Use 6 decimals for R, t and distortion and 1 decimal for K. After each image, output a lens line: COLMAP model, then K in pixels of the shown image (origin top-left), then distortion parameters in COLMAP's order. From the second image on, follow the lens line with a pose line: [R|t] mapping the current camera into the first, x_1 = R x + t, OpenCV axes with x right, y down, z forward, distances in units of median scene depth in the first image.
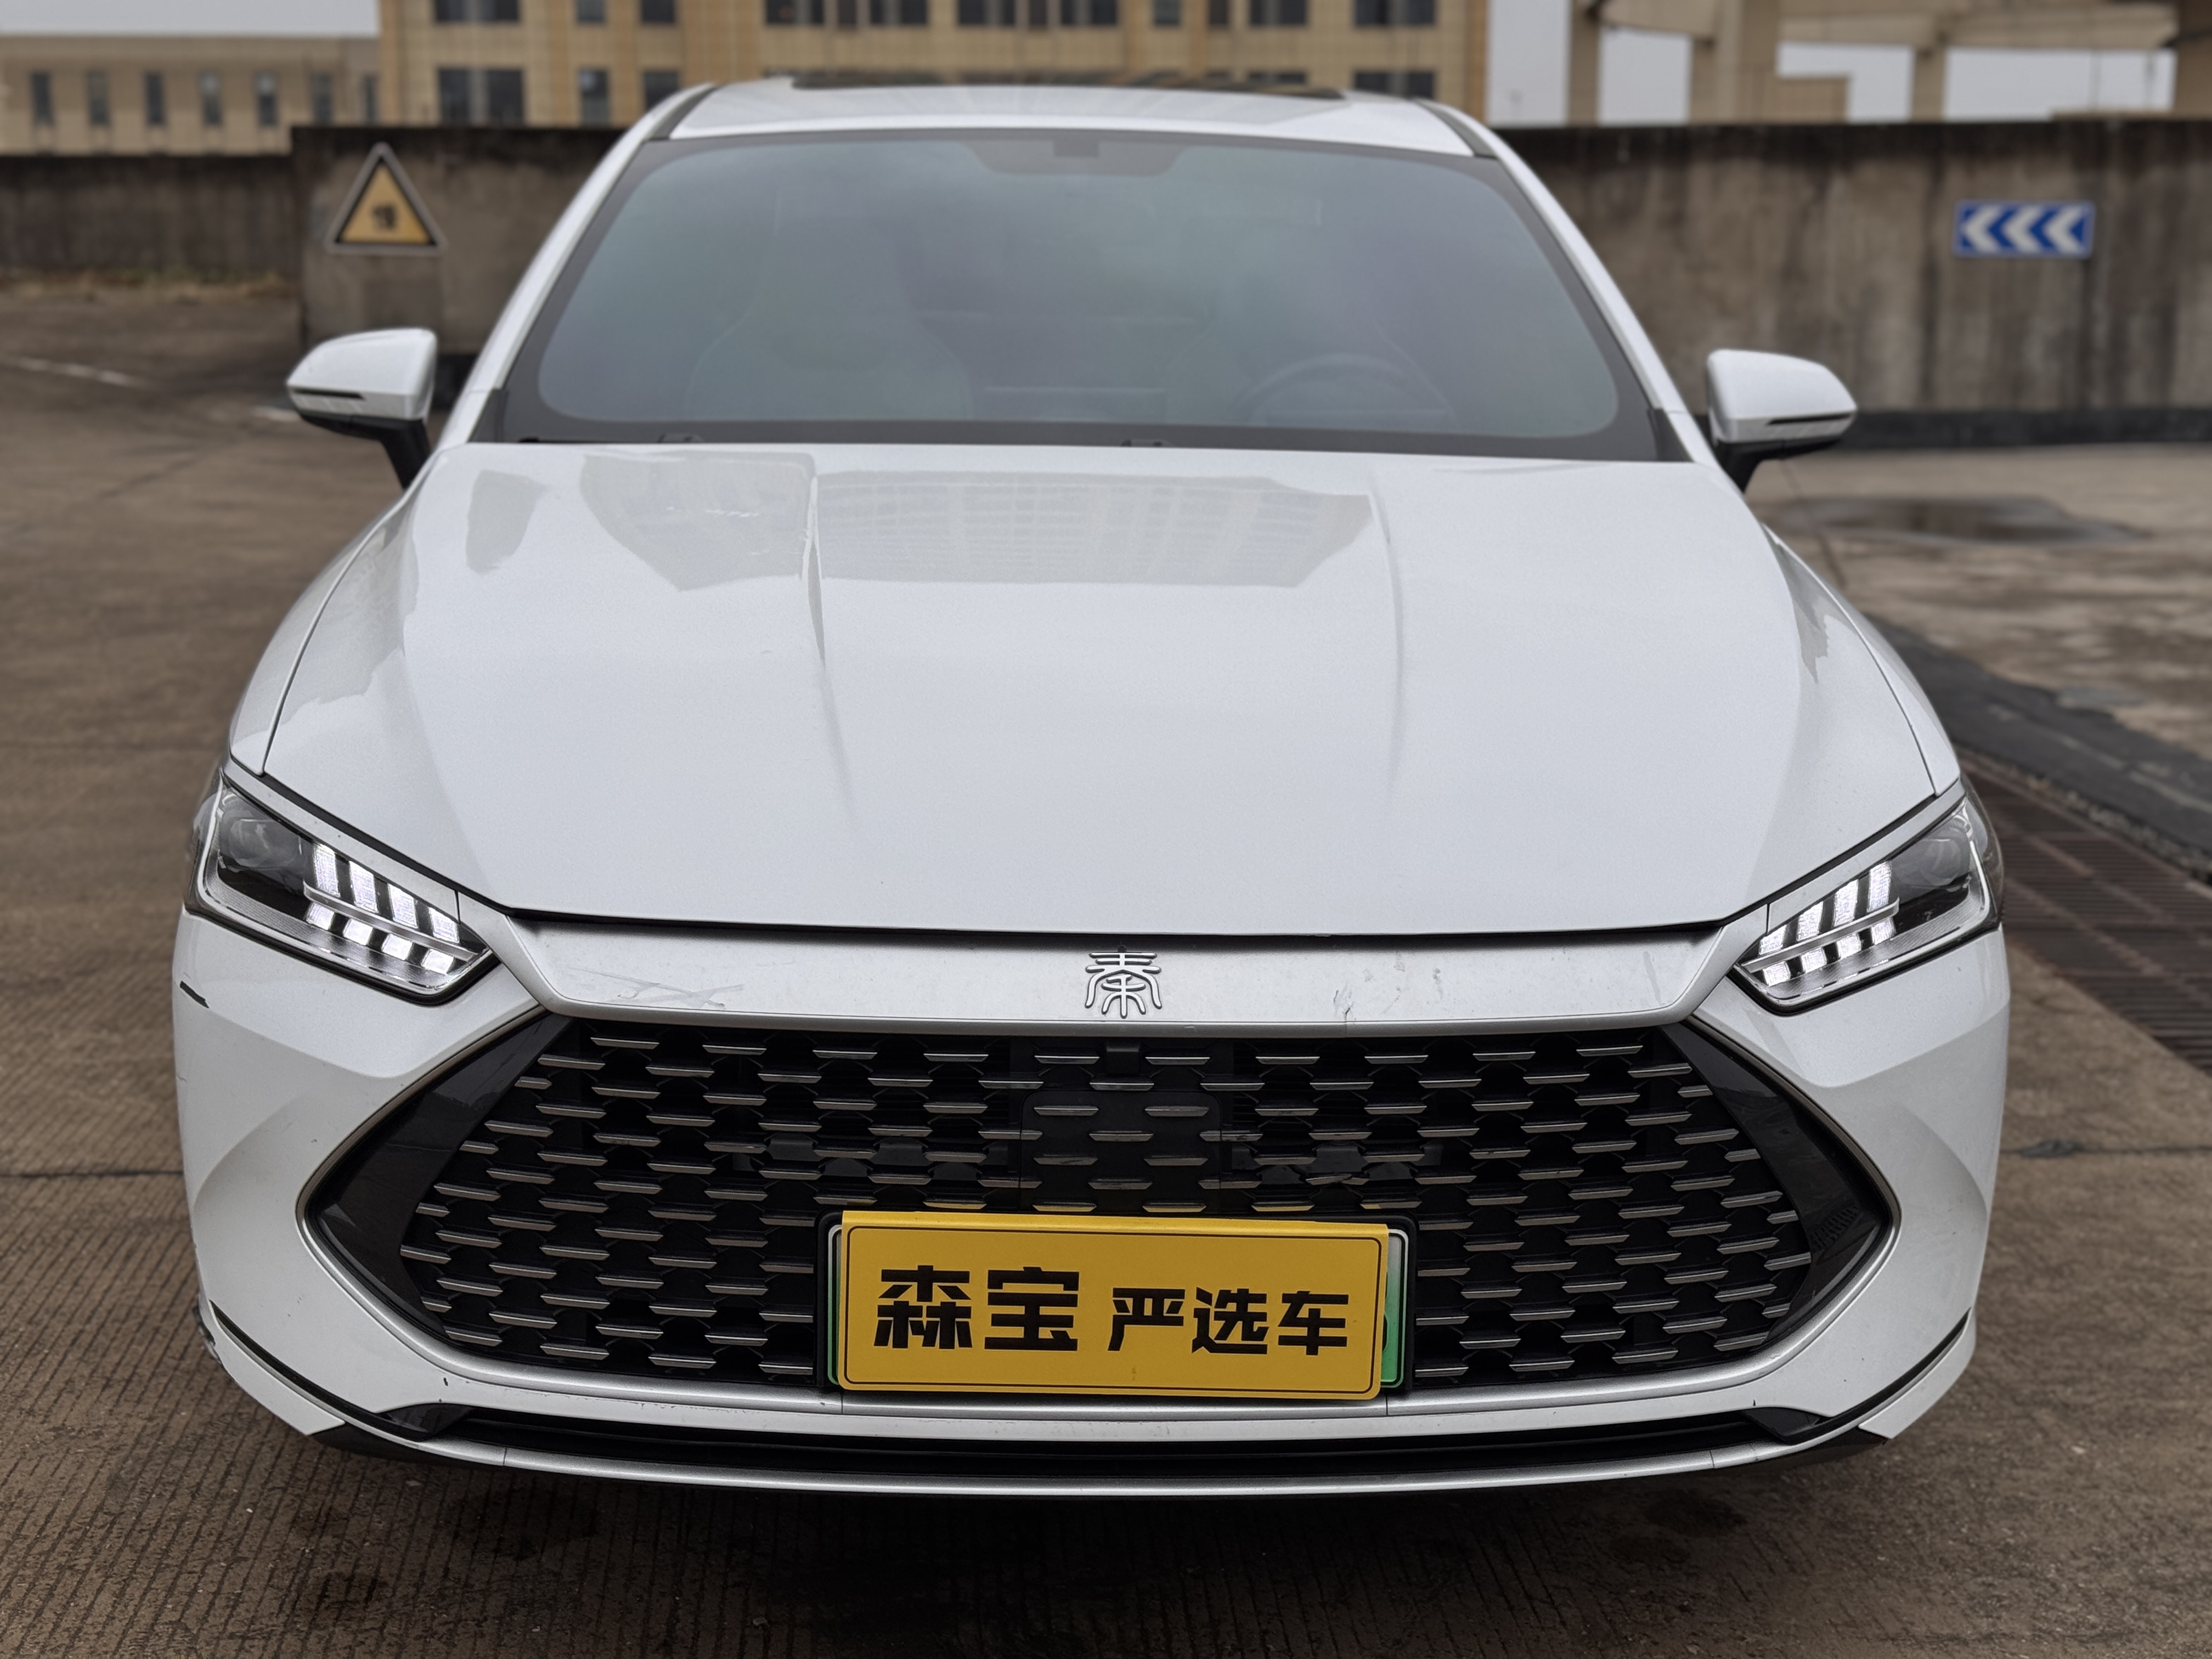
lens RADIAL K [[3057.7, 0, 1106.0], [0, 3057.7, 829.5], [0, 0, 1]] dist [0.161184, -0.268178]
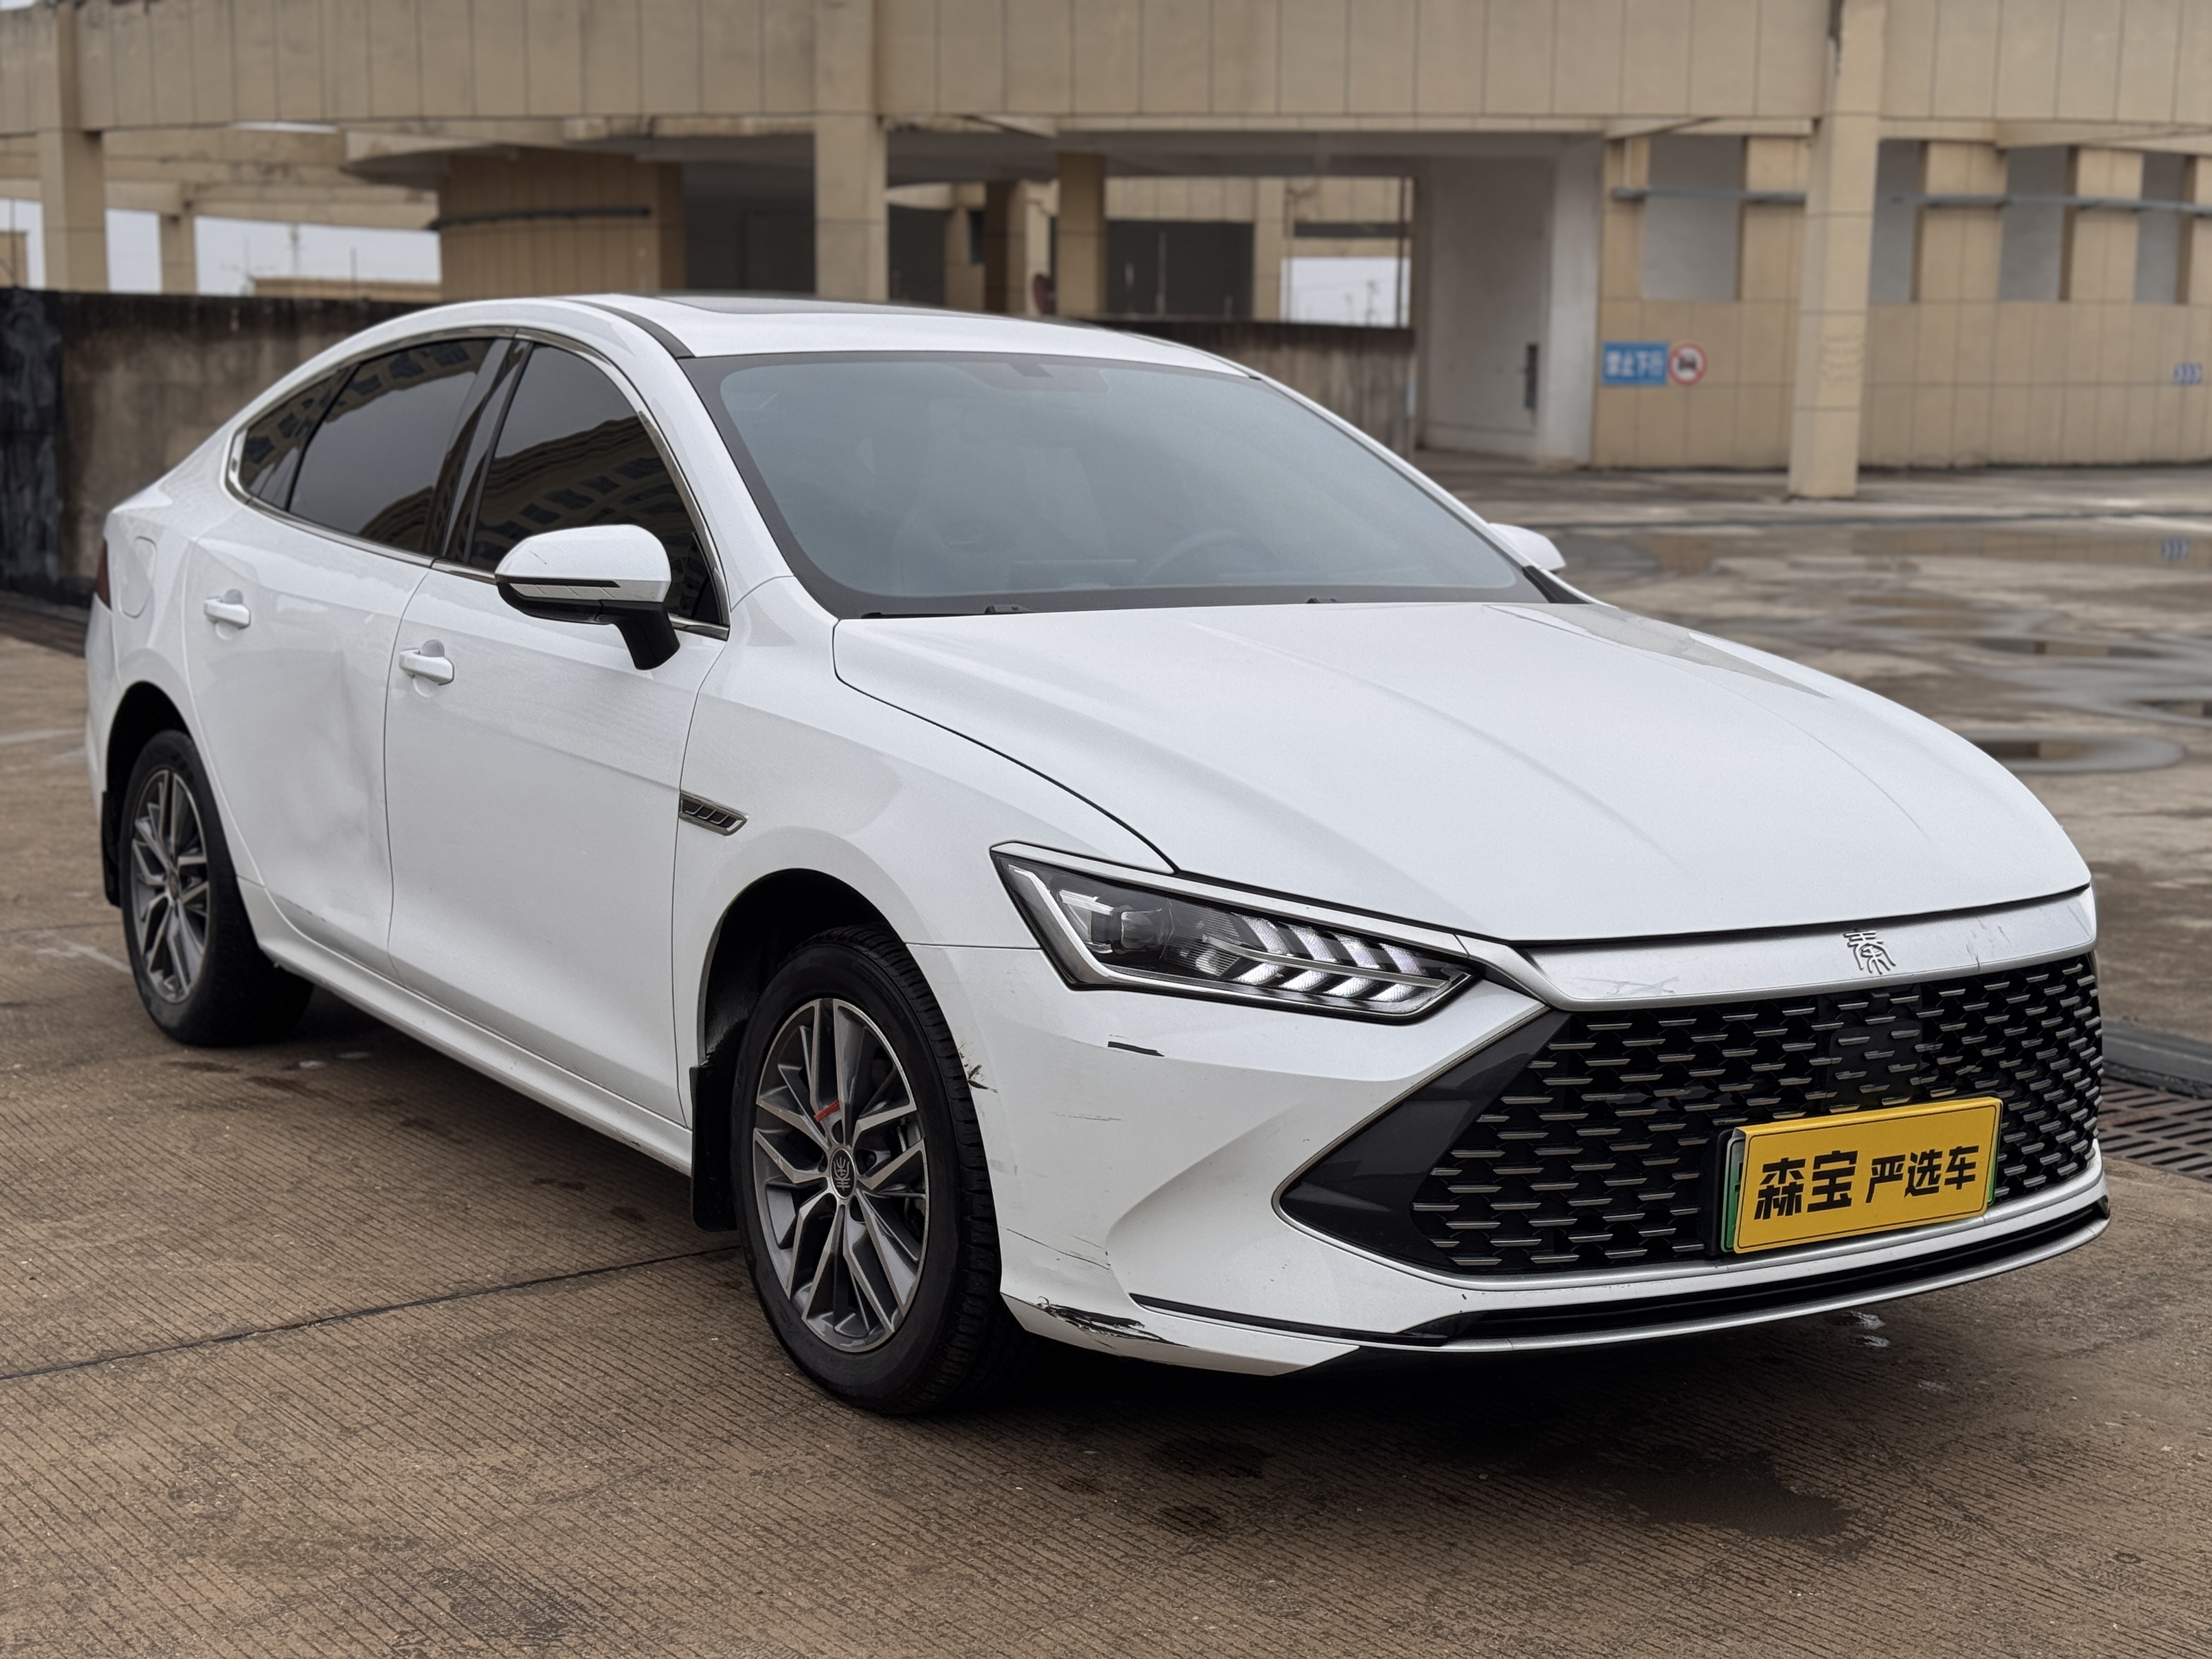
lens RADIAL K [[3057.7, 0, 1106.0], [0, 3057.7, 829.5], [0, 0, 1]] dist [0.161184, -0.268178]
pose [[0.843999, -0.069294, 0.531850, -1.086367], [0.095969, 0.995127, -0.022640, -0.010602], [-0.527689, 0.070150, 0.846536, -0.077962]]
